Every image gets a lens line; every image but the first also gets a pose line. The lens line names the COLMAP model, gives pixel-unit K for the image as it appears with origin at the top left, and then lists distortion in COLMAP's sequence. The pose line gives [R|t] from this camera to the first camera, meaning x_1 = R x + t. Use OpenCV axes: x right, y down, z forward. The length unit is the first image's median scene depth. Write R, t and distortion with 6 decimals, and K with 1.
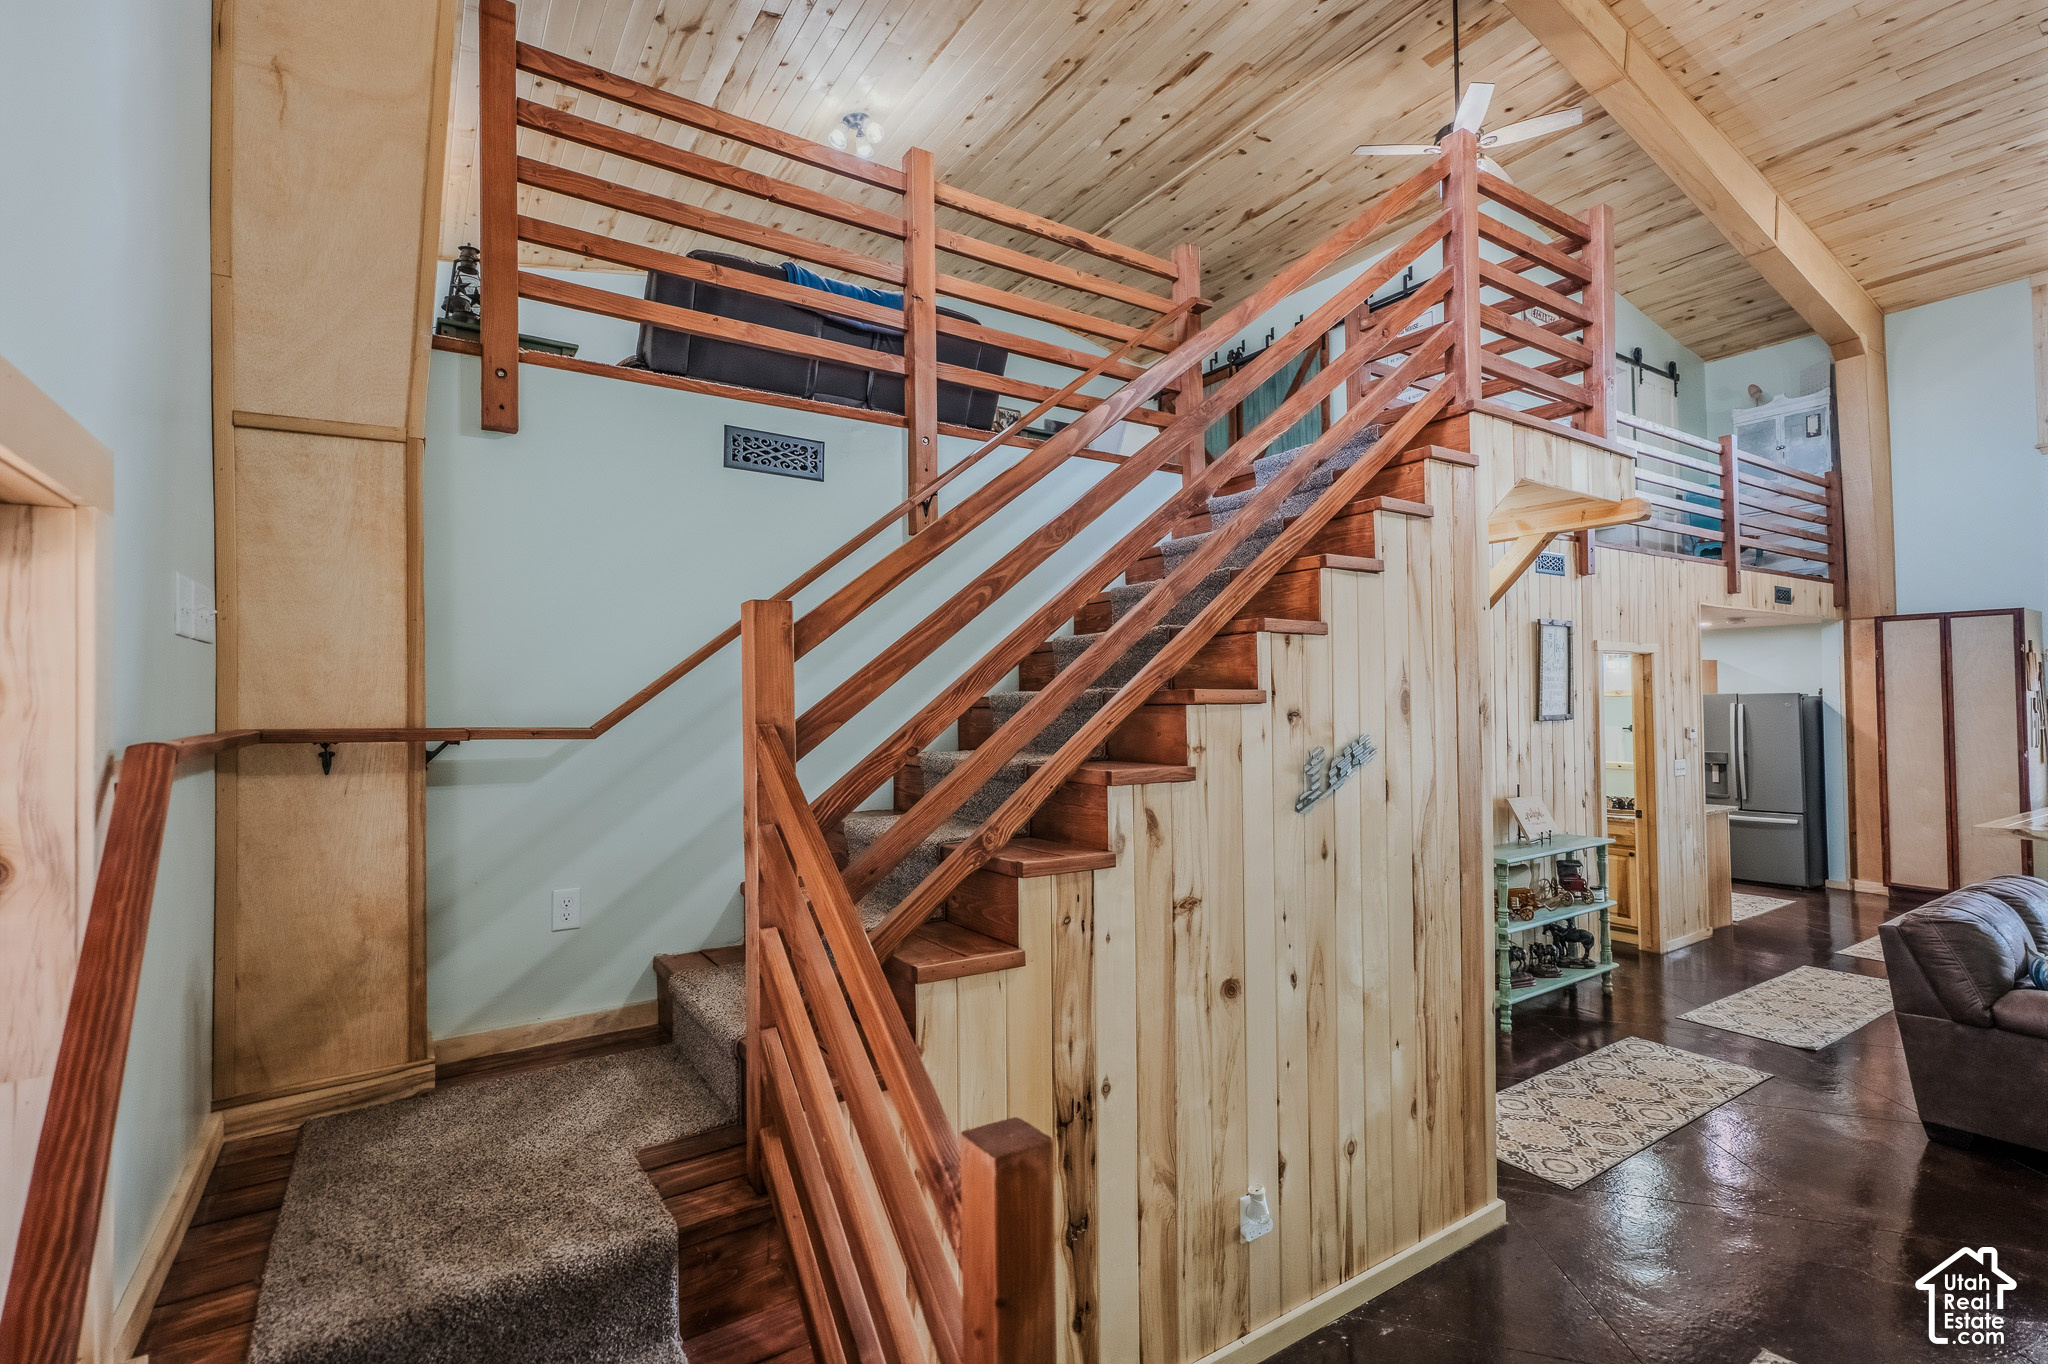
lens RADIAL K [[943.2, 0, 1023.8], [0, 943.2, 681.3], [0, 0, 1]] dist [0.004144, 0.002065]
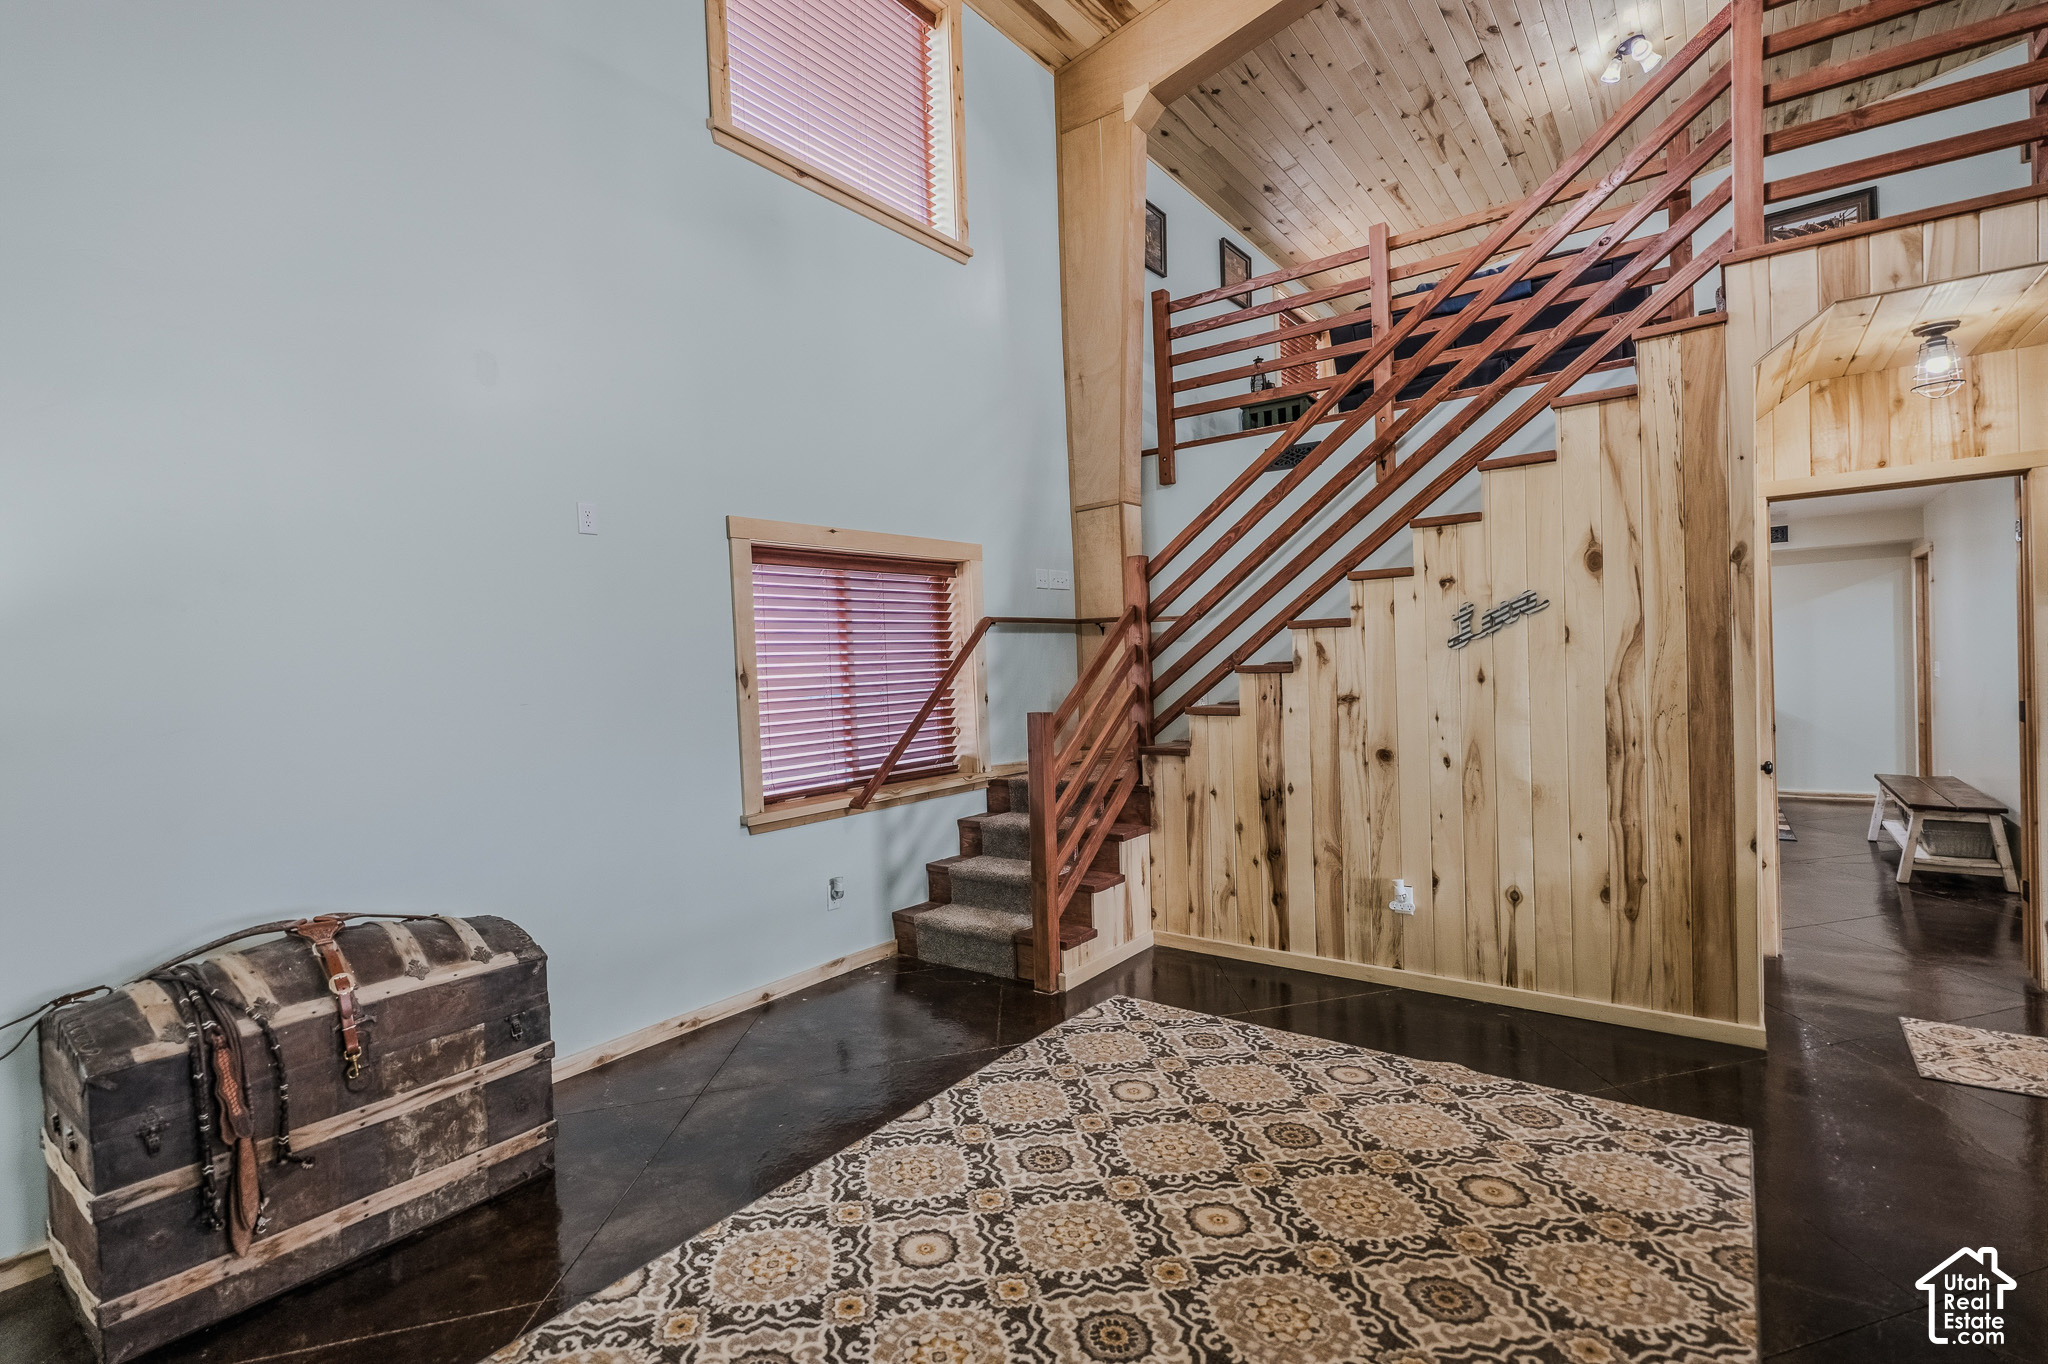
lens RADIAL K [[943.2, 0, 1013.4], [0, 943.2, 688.8], [0, 0, 1]] dist [0.004144, 0.002065]
pose [[0.332380, 0.020673, -0.942919, 1.435860], [0.055762, 0.997580, 0.041528, 0.103750], [0.941496, -0.066382, 0.330423, -0.115330]]
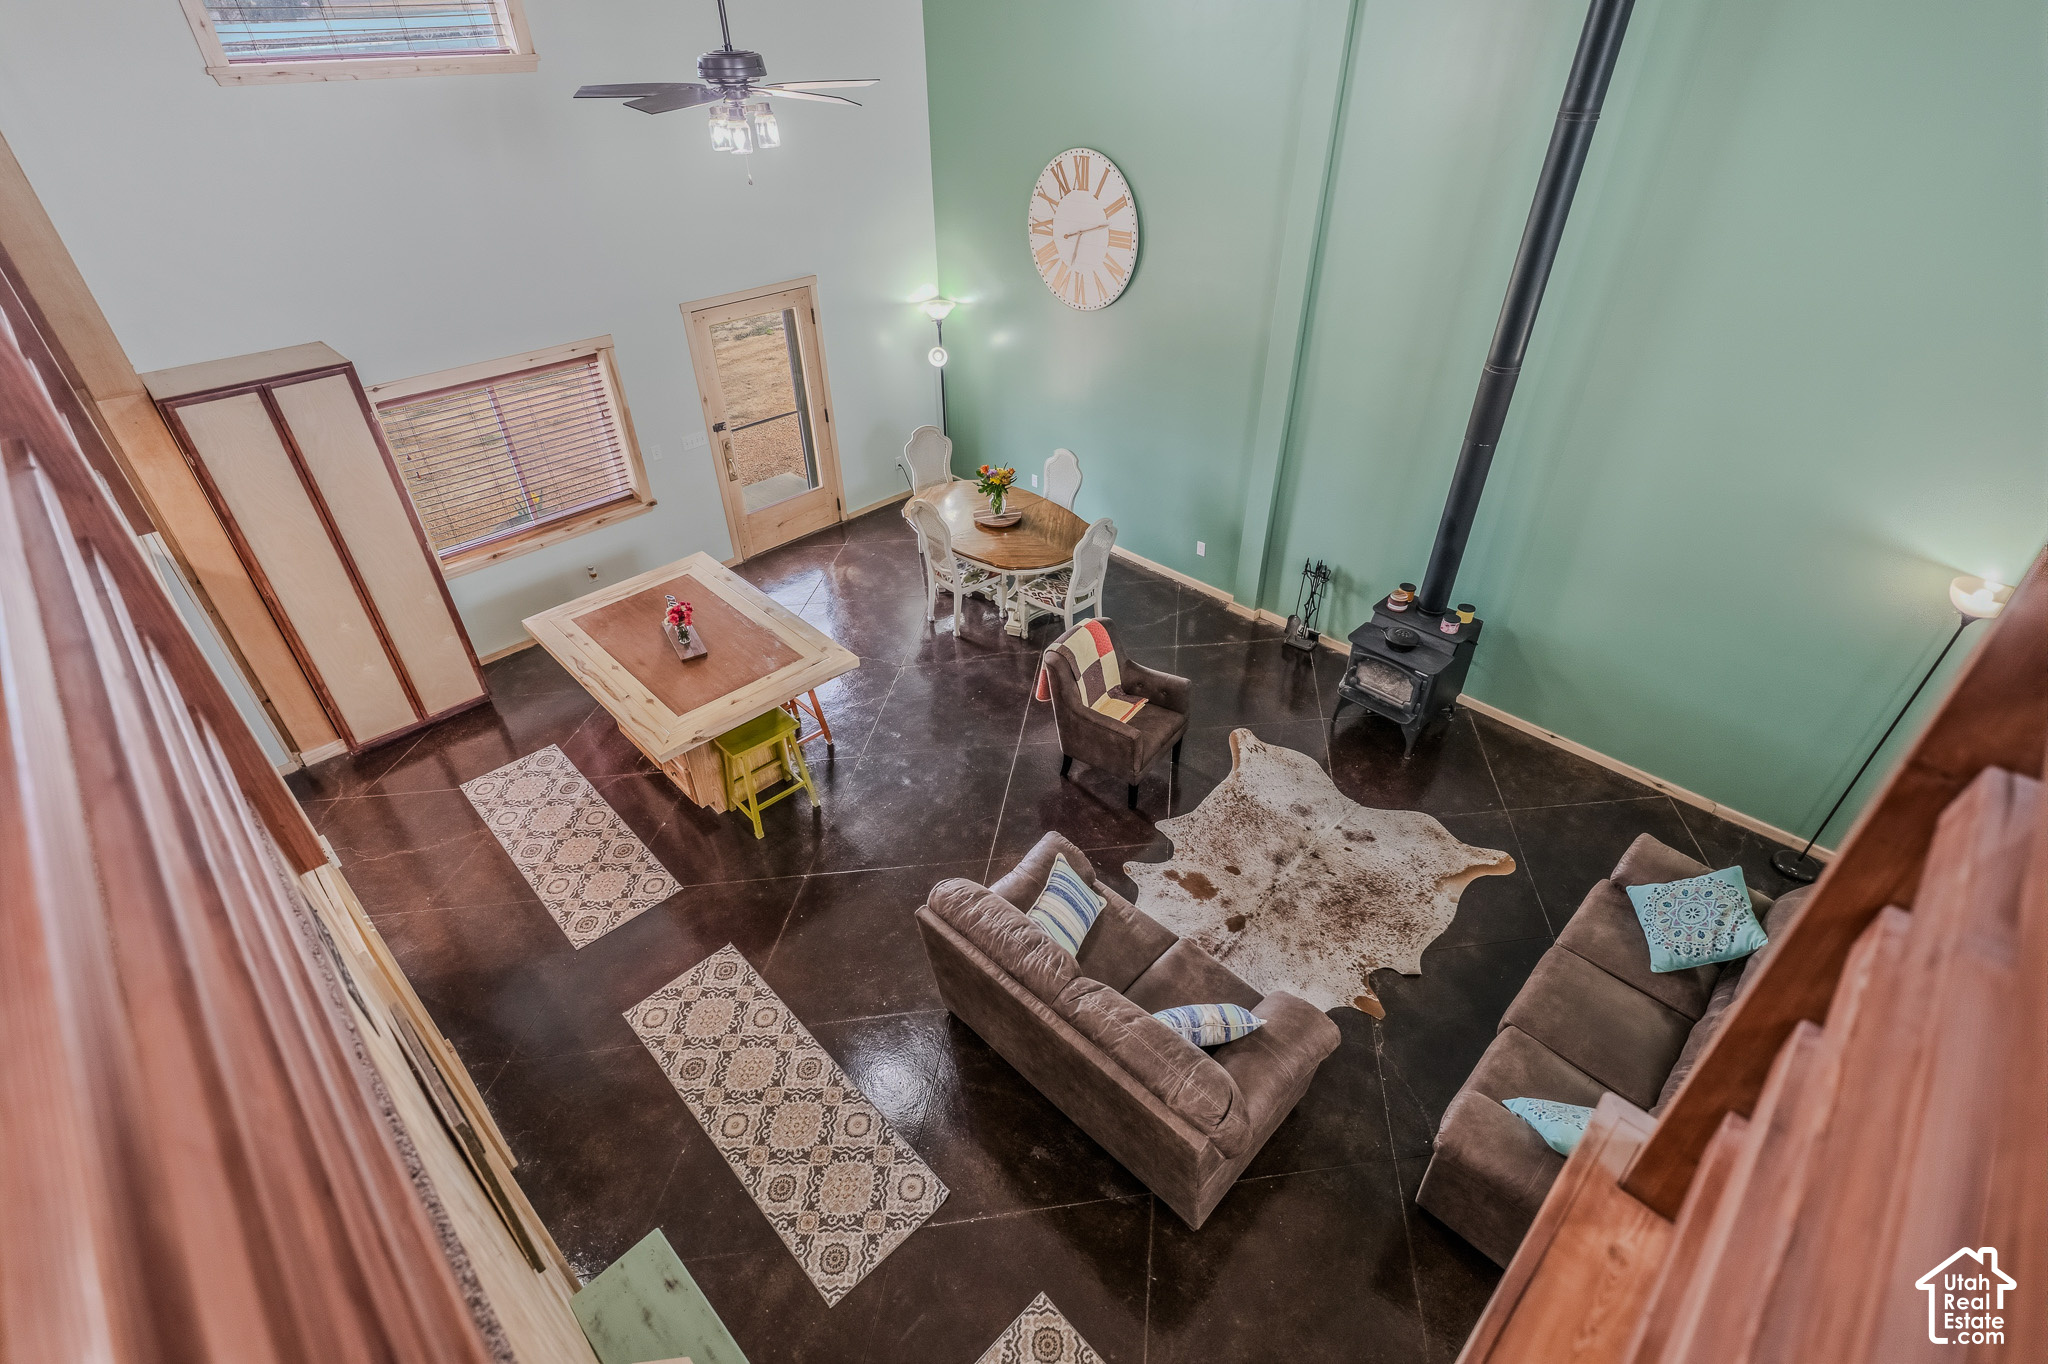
lens RADIAL K [[943.2, 0, 1023.1], [0, 943.2, 678.5], [0, 0, 1]] dist [0.004144, 0.002065]
pose [[-0.184470, -0.559016, 0.808376, 0.693105], [-0.008520, 0.823370, 0.567441, -0.809771], [-0.982801, 0.097789, -0.156650, 1.778431]]
